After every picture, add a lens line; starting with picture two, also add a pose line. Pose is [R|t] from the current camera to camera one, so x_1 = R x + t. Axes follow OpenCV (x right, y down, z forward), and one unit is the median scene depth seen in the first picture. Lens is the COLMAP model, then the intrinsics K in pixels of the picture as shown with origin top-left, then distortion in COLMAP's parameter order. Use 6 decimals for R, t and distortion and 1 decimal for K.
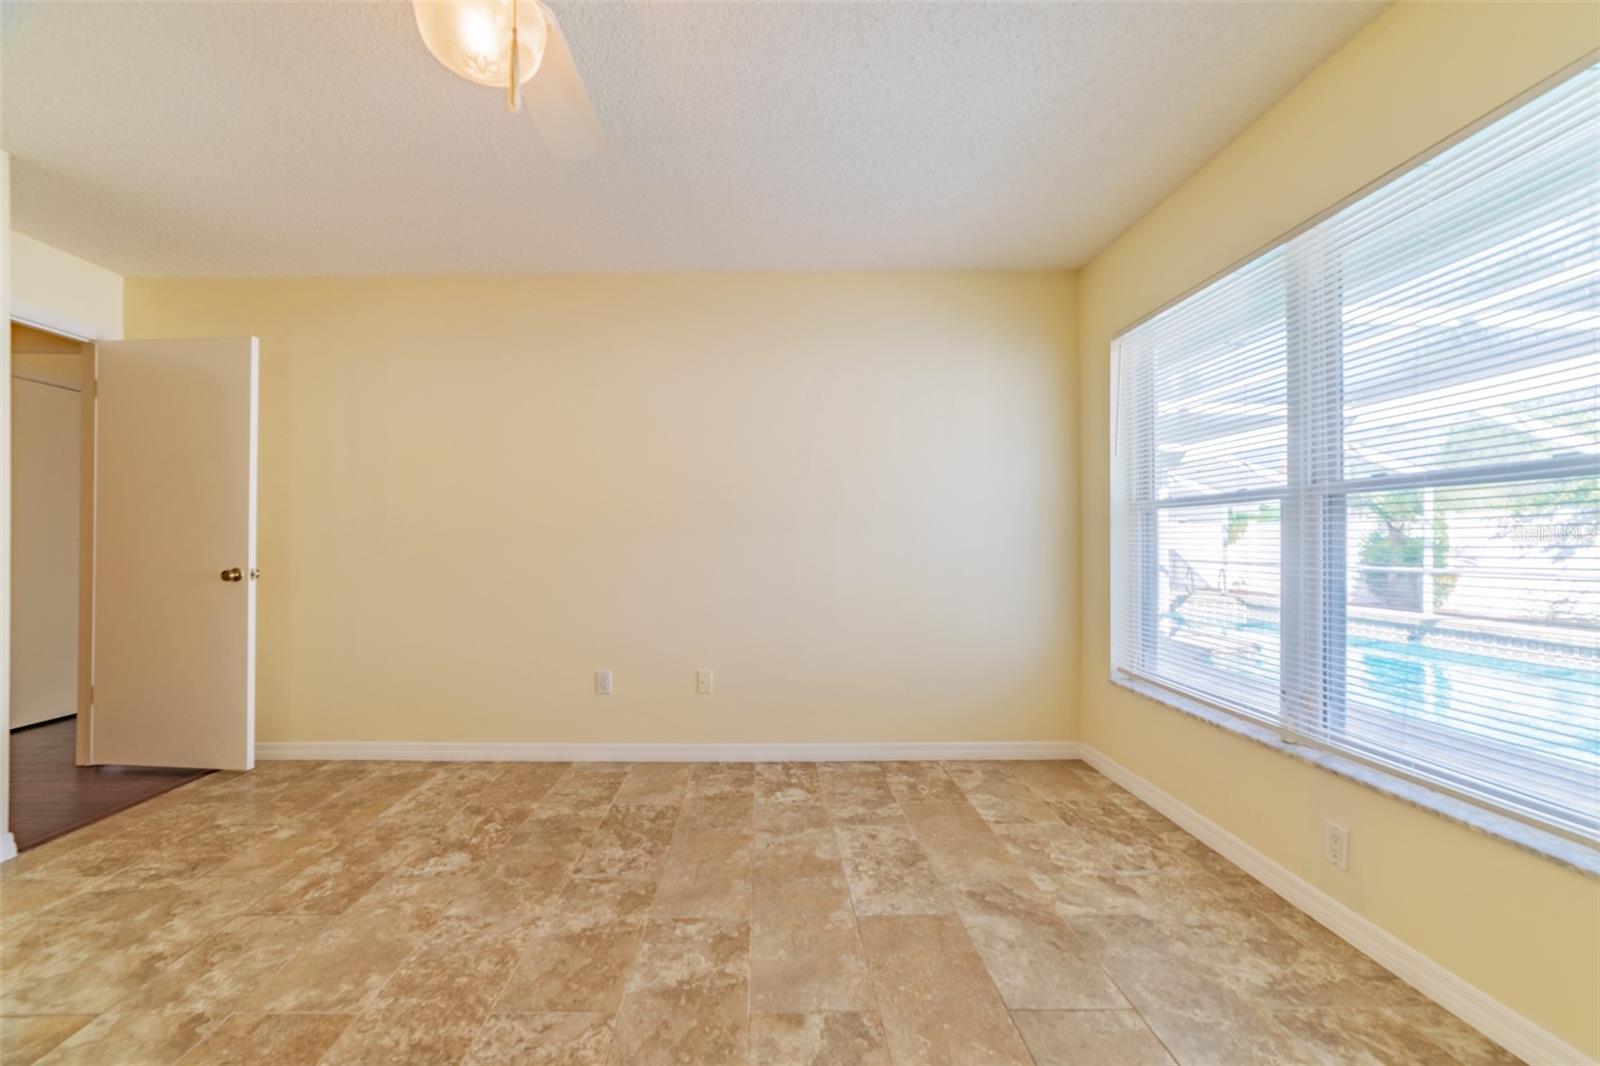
lens RADIAL K [[633.2, 0, 792.9], [0, 633.2, 533.8], [0, 0, 1]] dist [-0.017710, 0.005085]
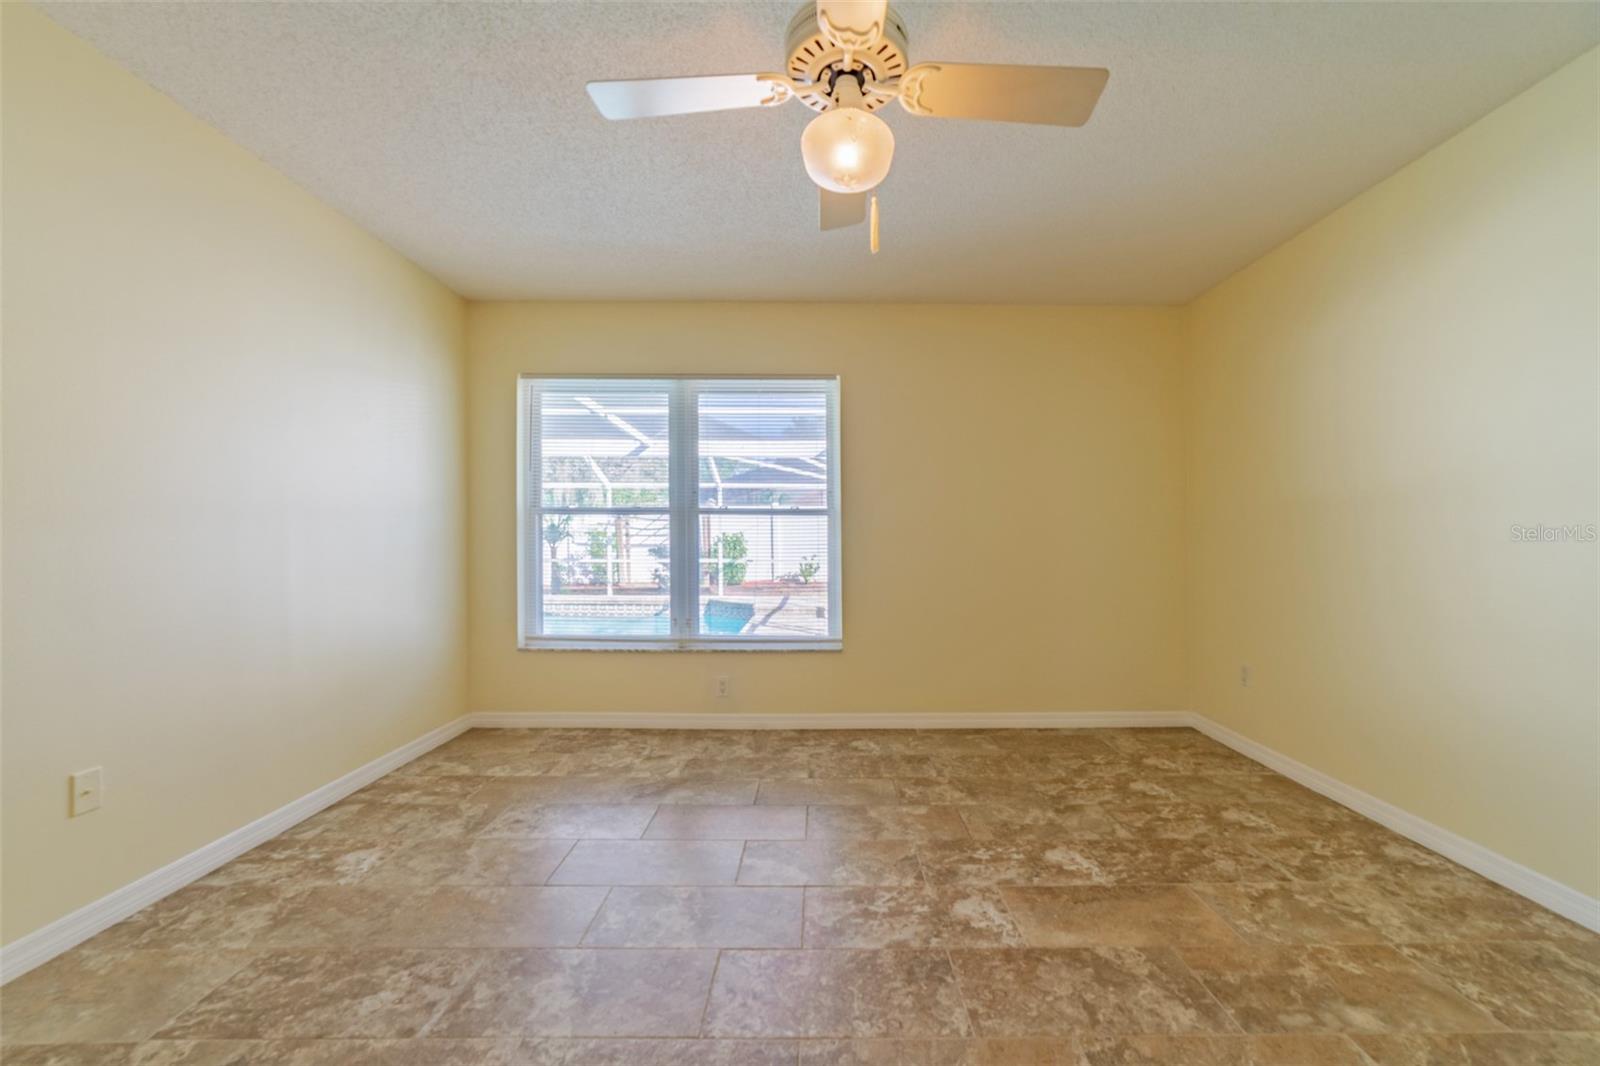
lens RADIAL K [[633.2, 0, 793.8], [0, 633.2, 538.4], [0, 0, 1]] dist [-0.017710, 0.005085]
pose [[0.037712, 0.003496, 0.999283, -0.781592], [-0.018916, 0.999817, -0.002784, 0.013771], [-0.999110, -0.018798, 0.037771, 0.467300]]
